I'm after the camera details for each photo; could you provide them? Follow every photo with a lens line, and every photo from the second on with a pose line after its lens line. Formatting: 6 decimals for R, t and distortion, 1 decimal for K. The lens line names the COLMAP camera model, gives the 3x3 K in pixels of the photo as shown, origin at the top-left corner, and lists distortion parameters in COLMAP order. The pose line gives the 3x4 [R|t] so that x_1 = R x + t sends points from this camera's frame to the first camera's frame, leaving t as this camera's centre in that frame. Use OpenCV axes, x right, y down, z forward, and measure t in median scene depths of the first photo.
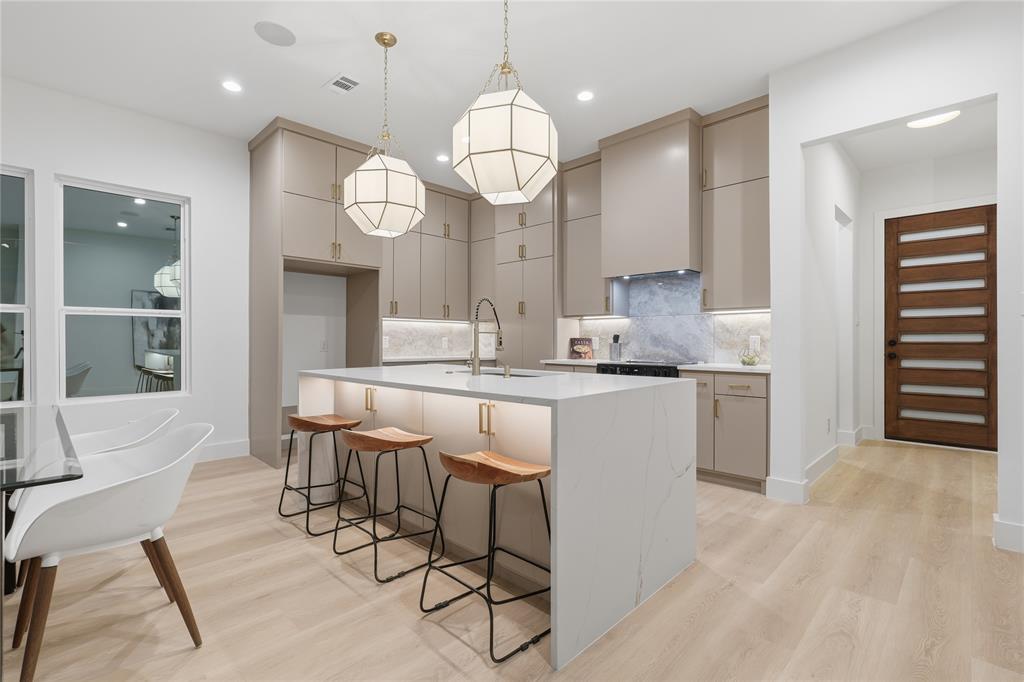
lens RADIAL K [[470.9, 0, 508.0], [0, 470.9, 338.0], [0, 0, 1]] dist [-0.000111, 0.000366]
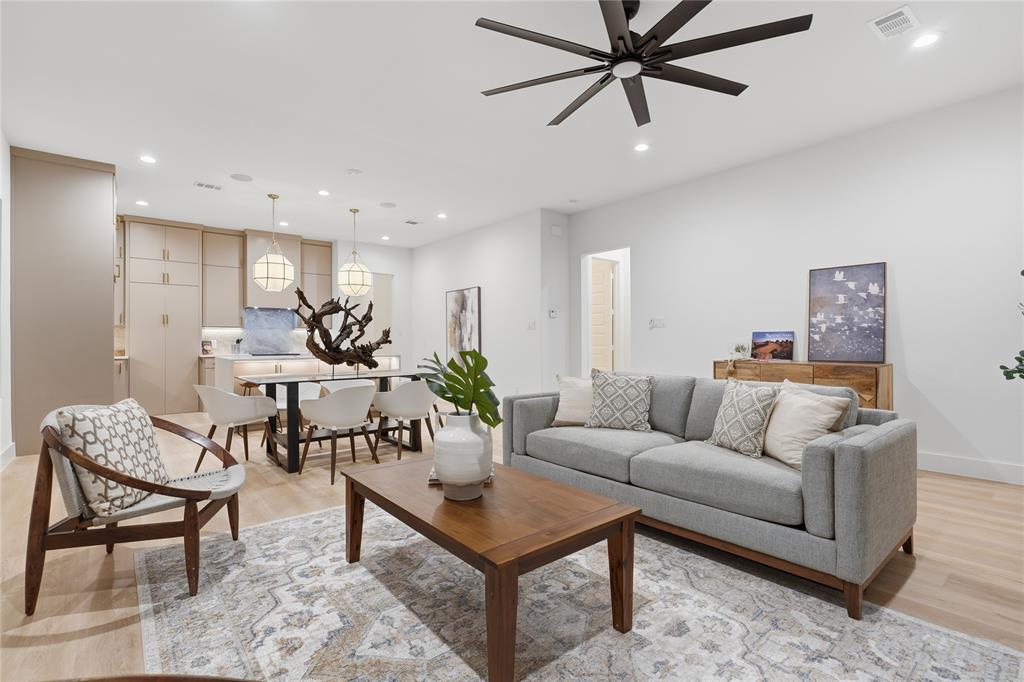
lens RADIAL K [[470.9, 0, 506.2], [0, 470.9, 338.6], [0, 0, 1]] dist [-0.000111, 0.000366]
pose [[0.102547, 0.001805, 0.994726, -1.296425], [0.003772, 0.999990, -0.002204, -0.000985], [-0.994721, 0.003979, 0.102539, -0.130307]]
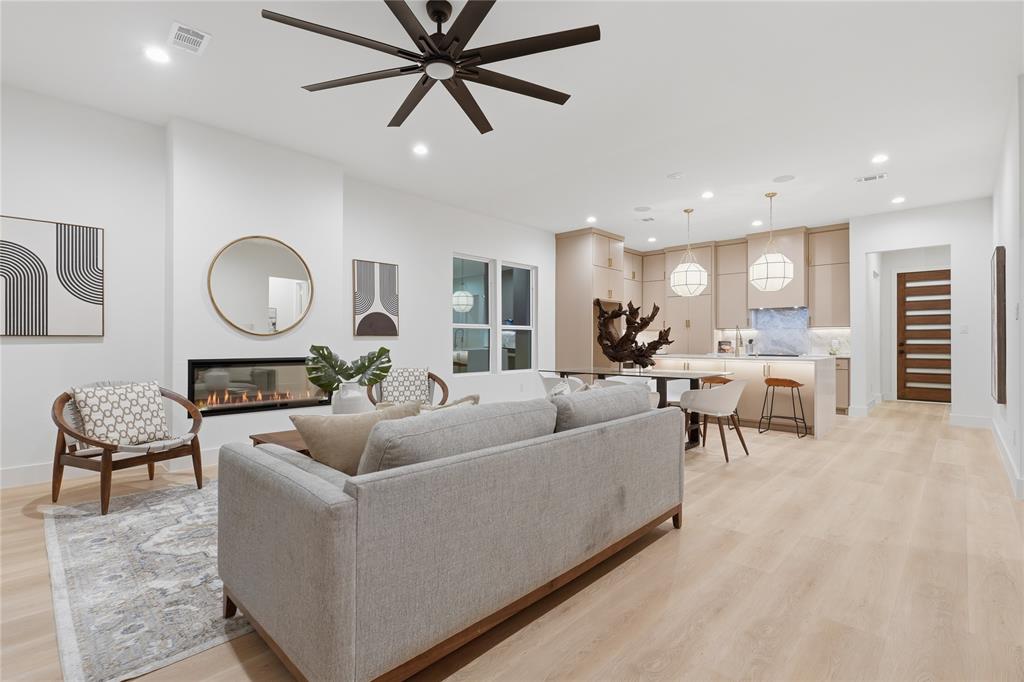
lens RADIAL K [[470.9, 0, 509.7], [0, 470.9, 336.9], [0, 0, 1]] dist [-0.000111, 0.000366]
pose [[0.999886, 0.002695, 0.014836, -0.681310], [-0.002587, 0.999970, -0.007349, -0.000619], [-0.014855, 0.007310, 0.999863, -0.745209]]
